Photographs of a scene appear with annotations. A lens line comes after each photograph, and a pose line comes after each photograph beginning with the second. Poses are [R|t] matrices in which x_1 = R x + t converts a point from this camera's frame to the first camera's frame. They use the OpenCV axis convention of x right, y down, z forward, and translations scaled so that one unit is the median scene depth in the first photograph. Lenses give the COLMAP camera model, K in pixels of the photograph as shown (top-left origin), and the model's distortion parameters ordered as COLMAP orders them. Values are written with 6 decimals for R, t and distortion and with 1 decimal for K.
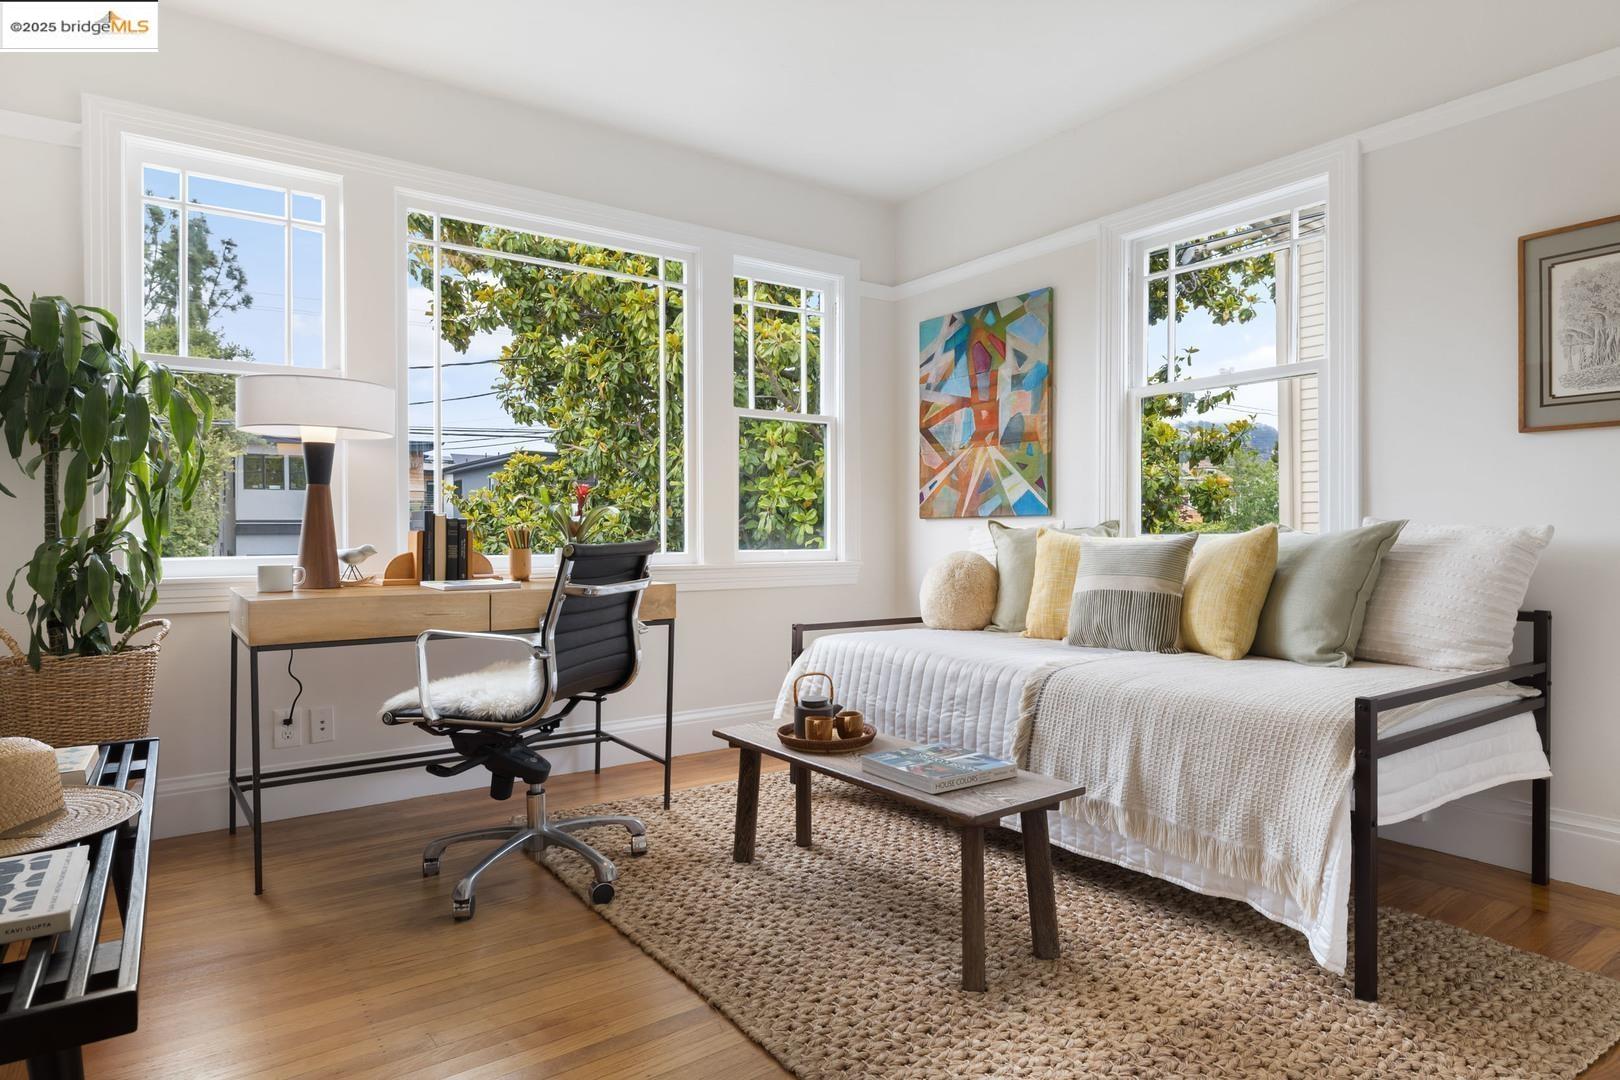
lens RADIAL K [[908.2, 0, 819.0], [0, 908.2, 542.3], [0, 0, 1]] dist [-0.001560, 0.002160]
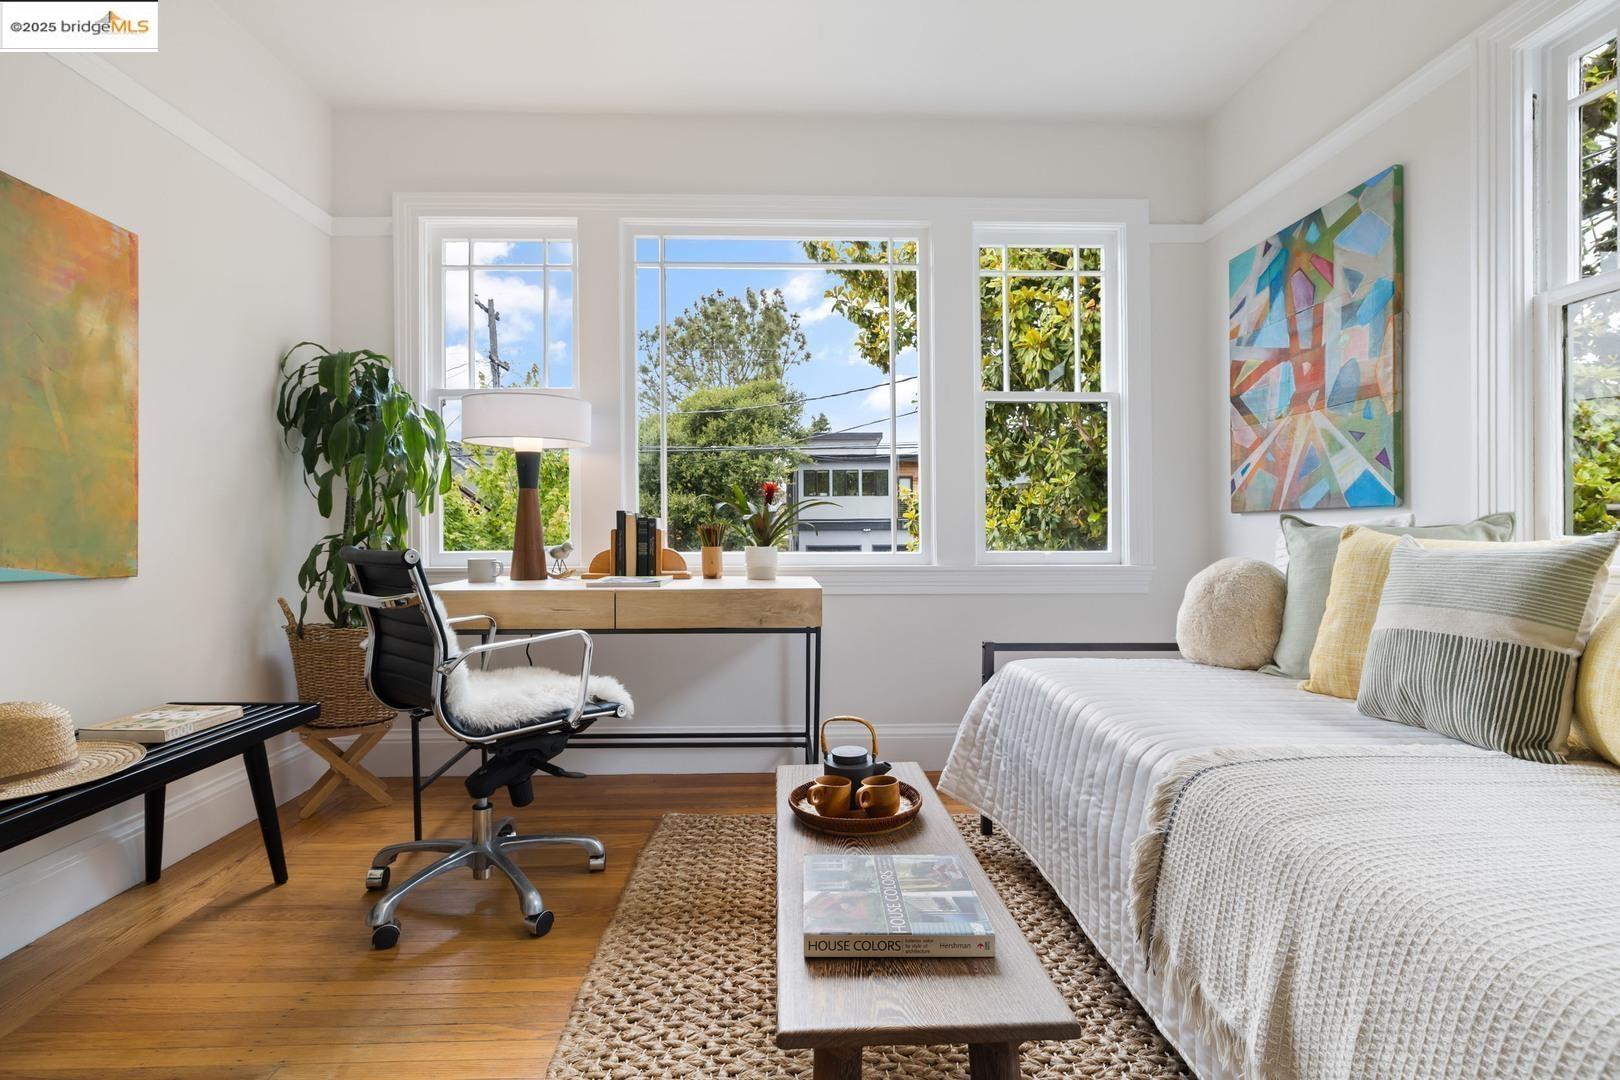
lens RADIAL K [[789.9, 0, 801.2], [0, 789.9, 528.2], [0, 0, 1]] dist [-0.002894, 0.000338]
pose [[0.829206, 0.000699, -0.558943, 0.209781], [-0.006738, 0.999939, -0.008746, -0.005429], [0.558903, 0.011019, 0.829160, 0.269914]]
